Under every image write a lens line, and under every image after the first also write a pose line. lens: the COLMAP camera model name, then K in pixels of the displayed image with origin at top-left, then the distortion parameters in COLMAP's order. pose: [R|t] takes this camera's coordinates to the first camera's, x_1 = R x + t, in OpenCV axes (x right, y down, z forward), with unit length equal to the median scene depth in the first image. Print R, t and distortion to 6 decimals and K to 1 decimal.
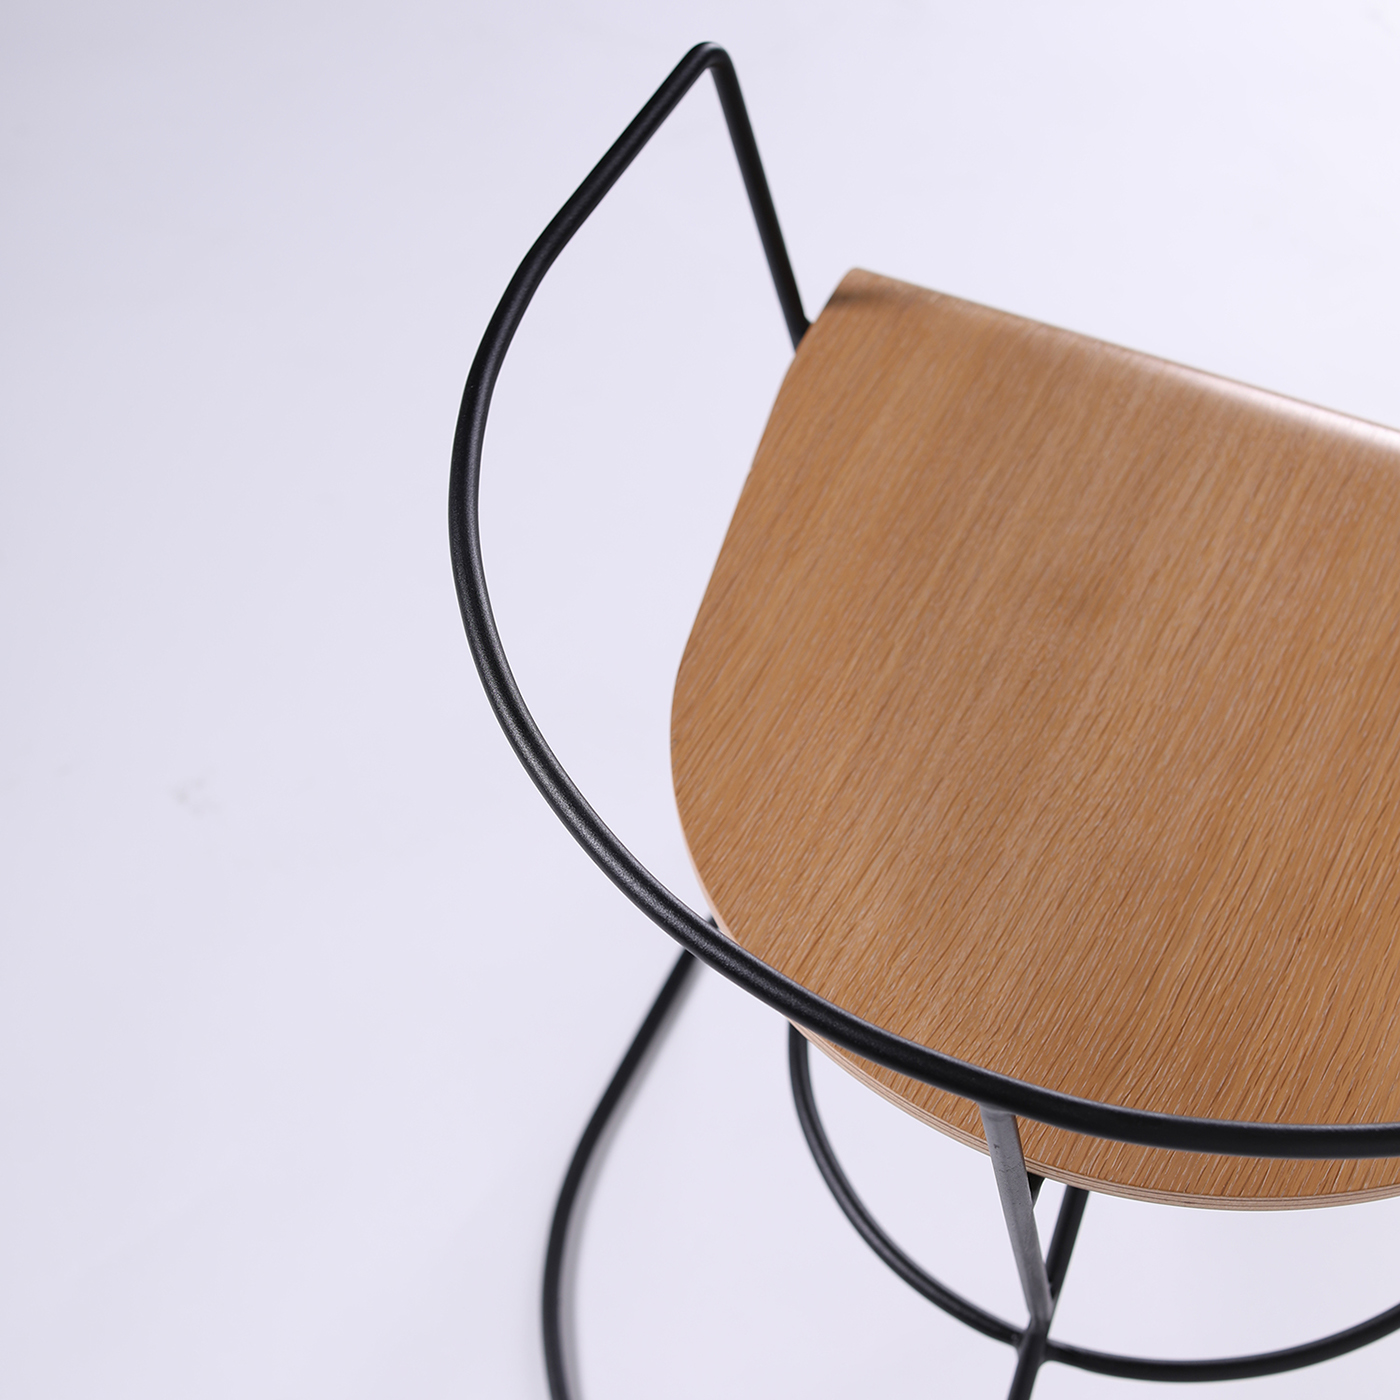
lens RADIAL K [[3366.2, 0, 700.0], [0, 3366.2, 700.0], [0, 0, 1]] dist [-0.102110, -0.618192]
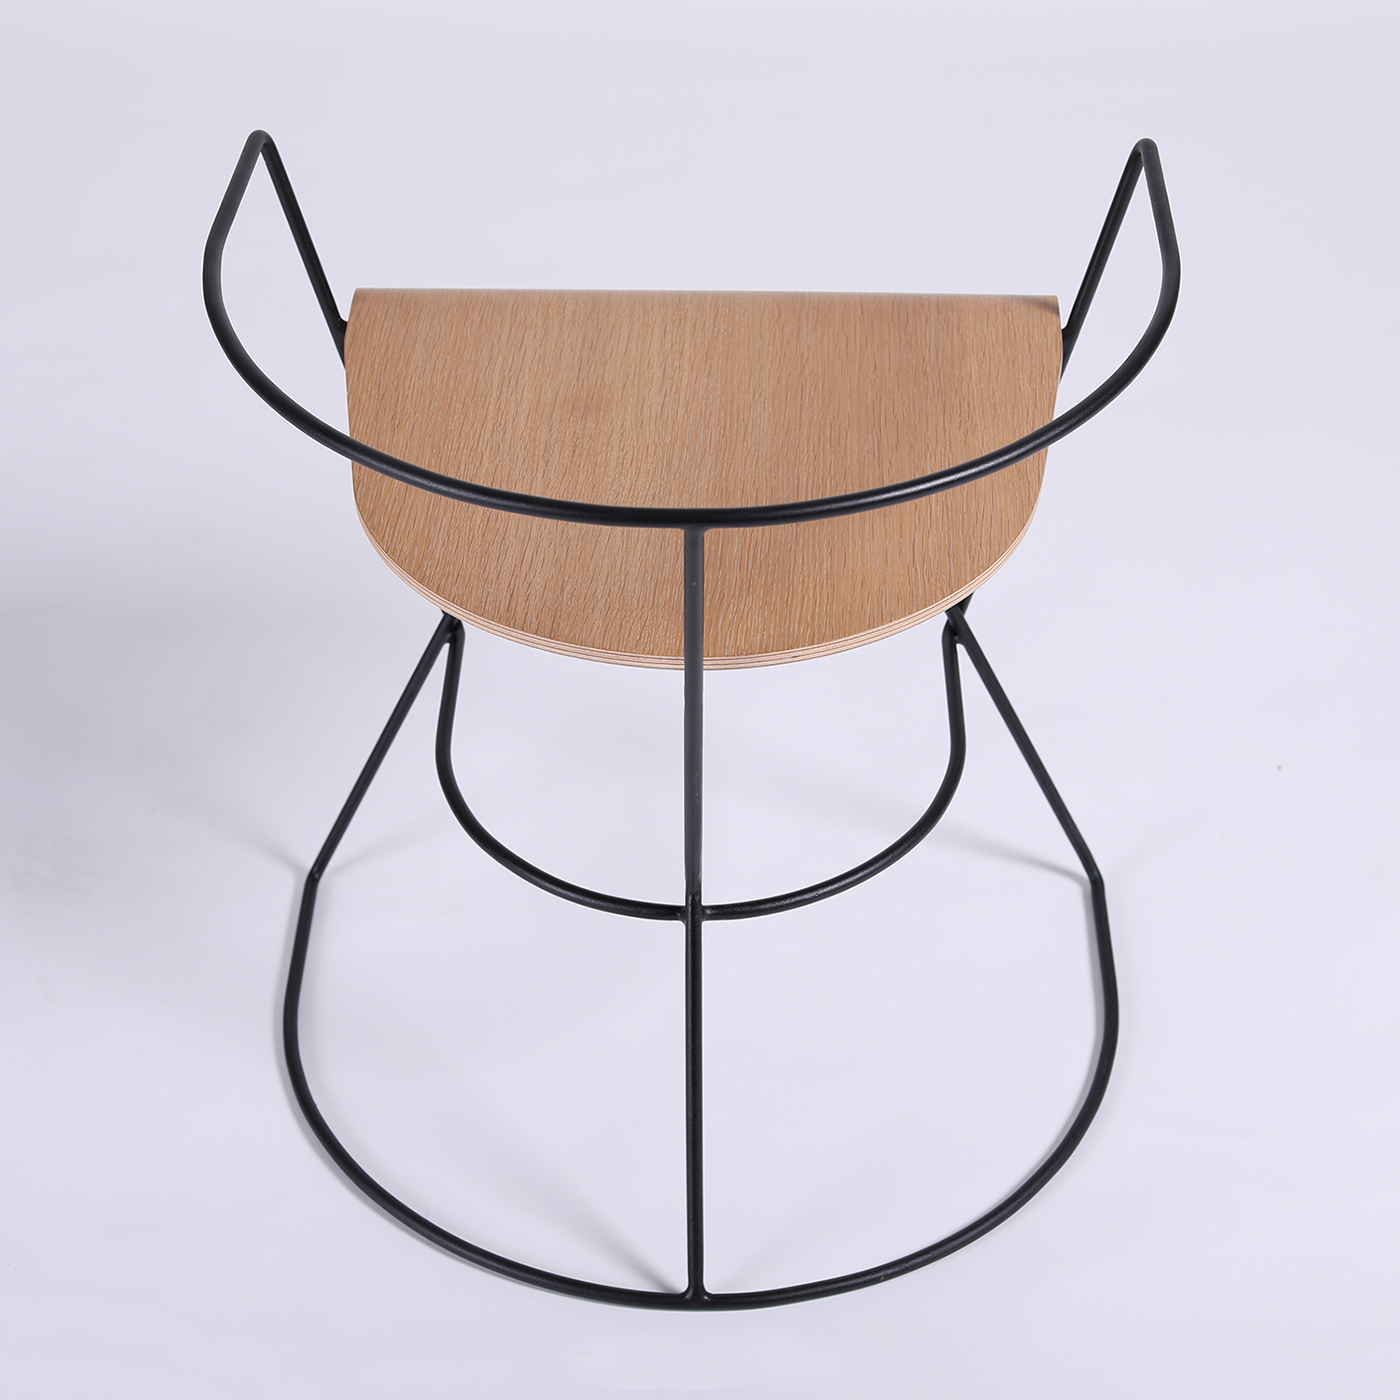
lens RADIAL K [[3366.2, 0, 700.0], [0, 3366.2, 700.0], [0, 0, 1]] dist [-0.102110, -0.618192]
pose [[0.918703, -0.230216, 0.320914, -0.366893], [0.302650, 0.932408, -0.197530, 0.418416], [-0.253748, 0.278595, 0.926281, -0.412648]]
